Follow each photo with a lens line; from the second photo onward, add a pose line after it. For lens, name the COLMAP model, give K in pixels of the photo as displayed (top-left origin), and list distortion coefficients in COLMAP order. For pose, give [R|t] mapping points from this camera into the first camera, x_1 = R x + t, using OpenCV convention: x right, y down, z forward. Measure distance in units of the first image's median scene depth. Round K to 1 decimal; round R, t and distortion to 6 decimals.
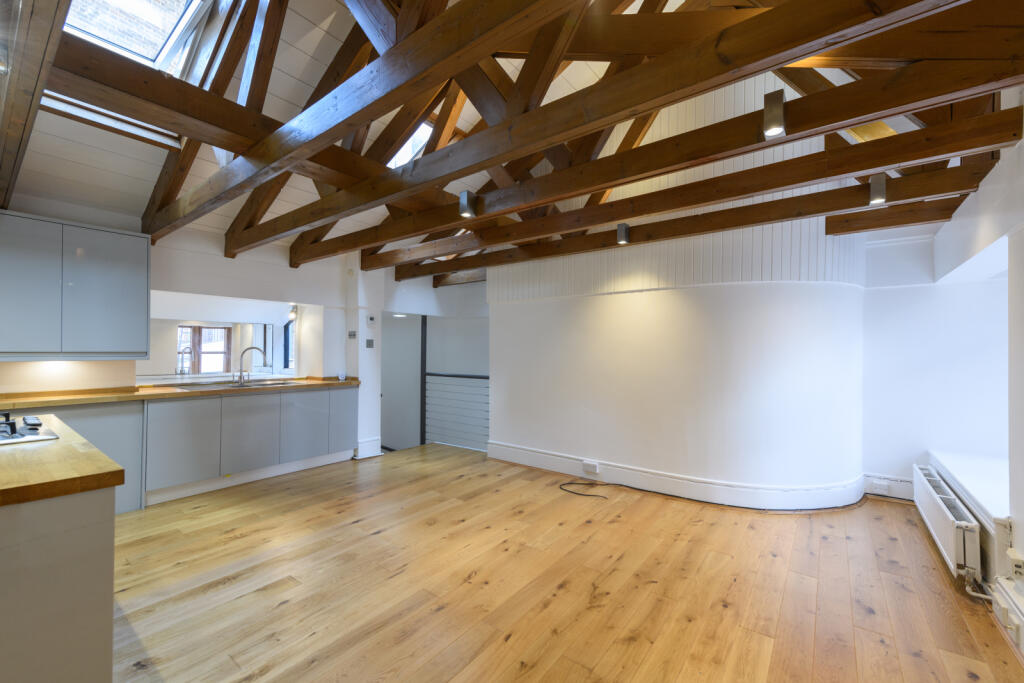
lens RADIAL K [[416.8, 0, 501.1], [0, 416.8, 338.7], [0, 0, 1]] dist [0.026433, -0.010148]
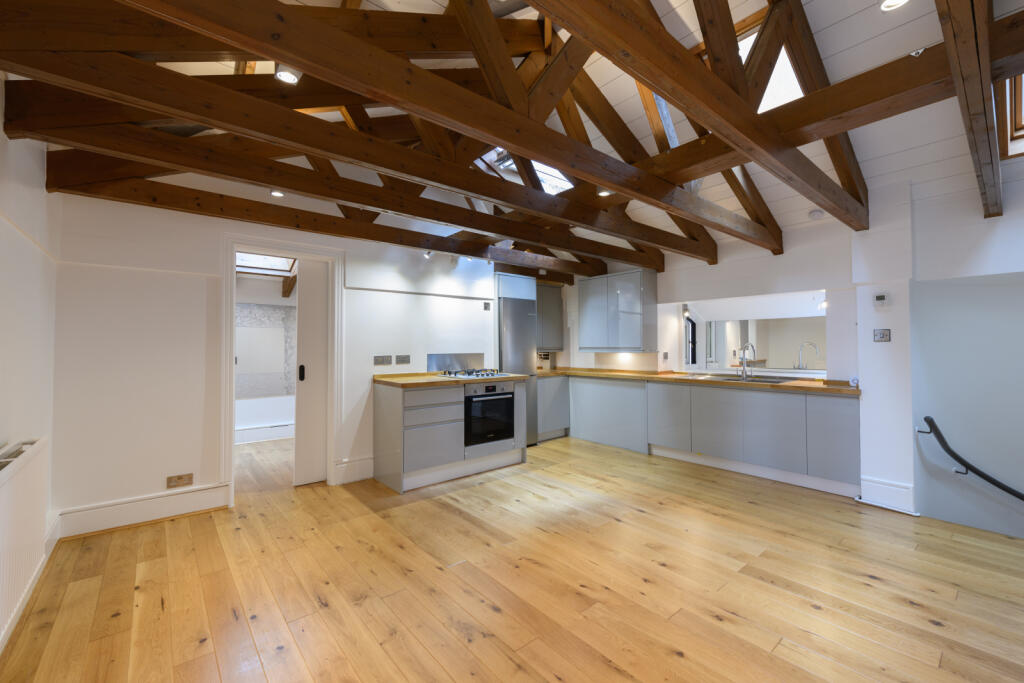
lens RADIAL K [[416.8, 0, 501.1], [0, 416.8, 338.7], [0, 0, 1]] dist [0.026433, -0.010148]
pose [[-0.213939, -0.020603, -0.976630, 0.565129], [0.030861, 0.999136, -0.027838, 0.019955], [0.976359, -0.036095, -0.213118, 0.670132]]
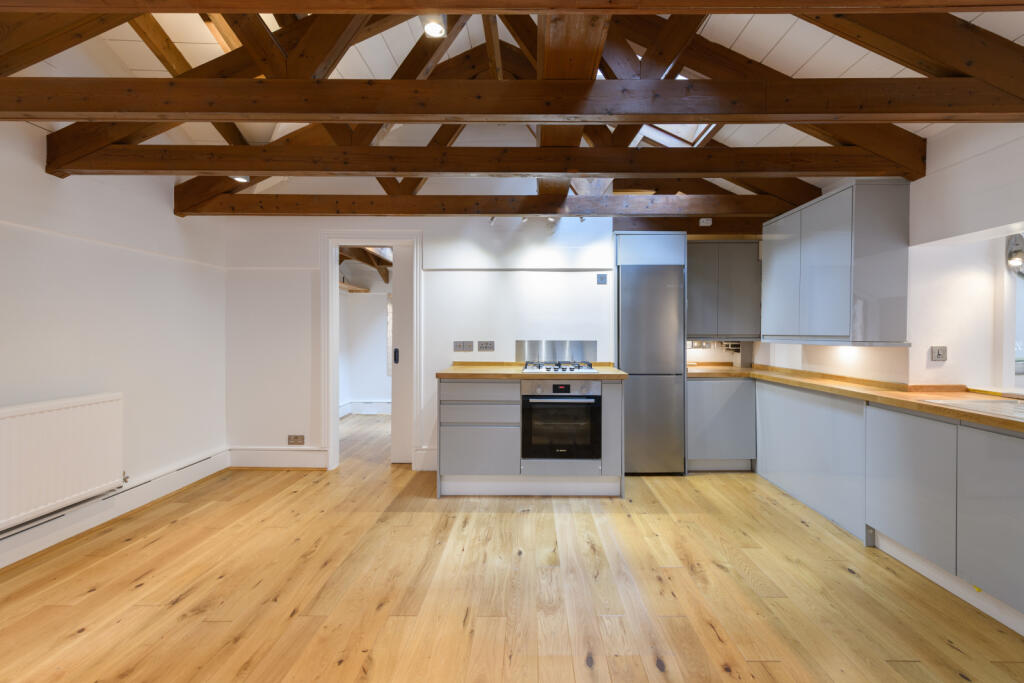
lens RADIAL K [[404.9, 0, 530.4], [0, 404.9, 338.5], [0, 0, 1]] dist [0.023977, -0.008184]
pose [[-0.784572, 0.002639, -0.620032, 0.048451], [0.010844, 0.999896, -0.009467, 0.028806], [0.619943, -0.014151, -0.784519, 0.986667]]
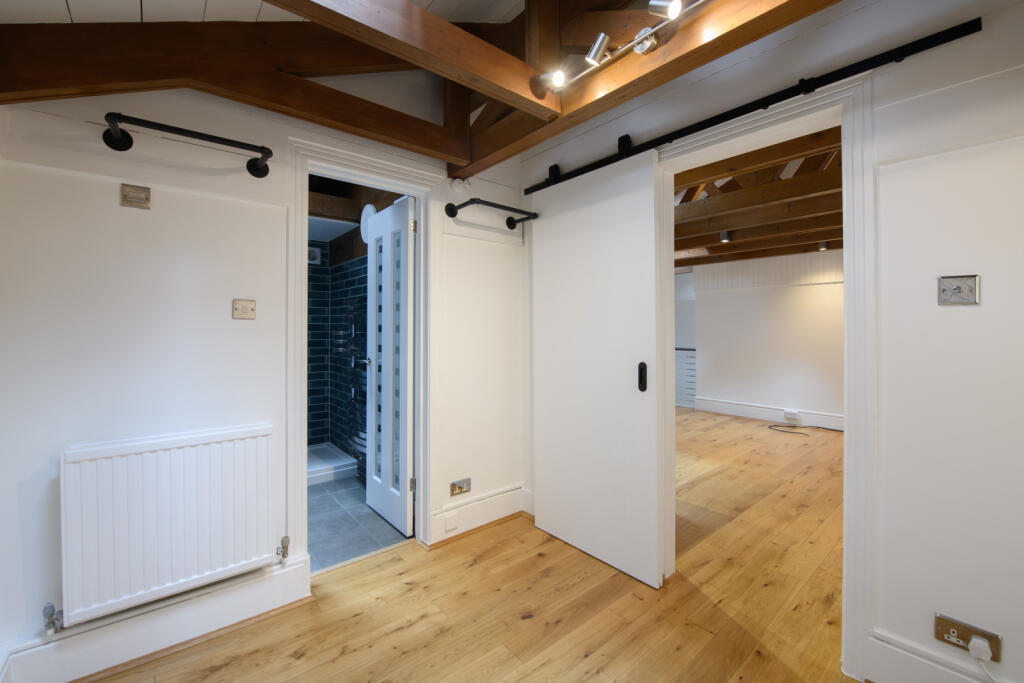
lens RADIAL K [[426.9, 0, 514.9], [0, 426.9, 326.8], [0, 0, 1]] dist [-0.000430, -0.010971]
pose [[0.980801, -0.007264, -0.194876, -0.368264], [0.011493, 0.999722, 0.020578, -0.013771], [0.194673, -0.022422, 0.980612, -0.482044]]
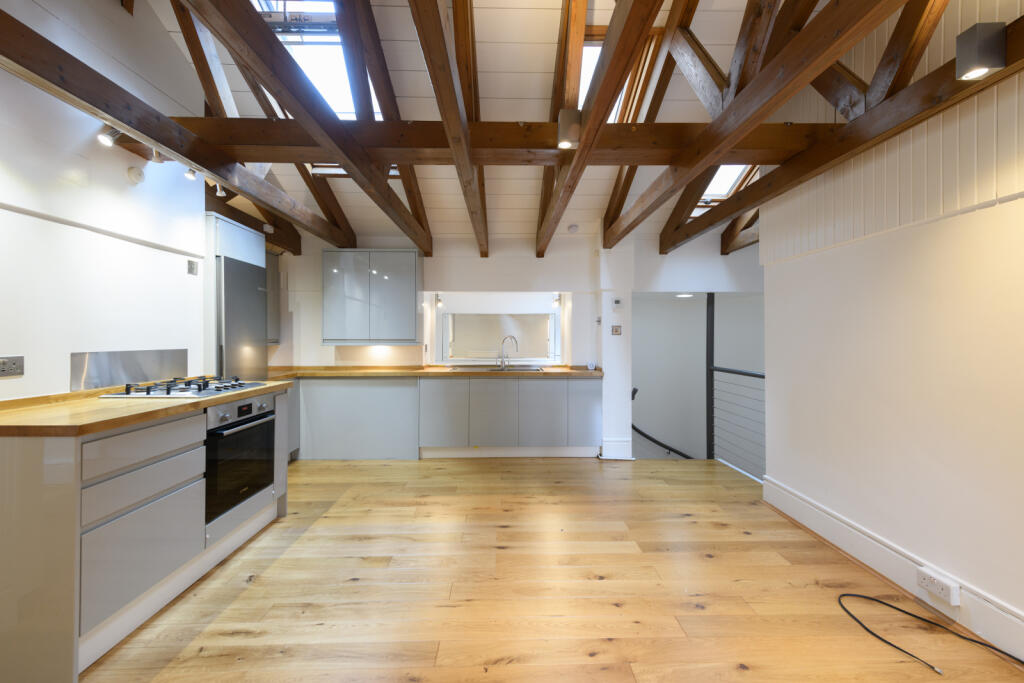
lens RADIAL K [[416.8, 0, 501.1], [0, 416.8, 338.7], [0, 0, 1]] dist [0.026433, -0.010148]
pose [[0.636428, -0.001680, -0.771334, 0.251329], [0.023860, 0.999562, 0.017510, 0.009408], [0.770967, -0.029548, 0.636190, 0.306708]]
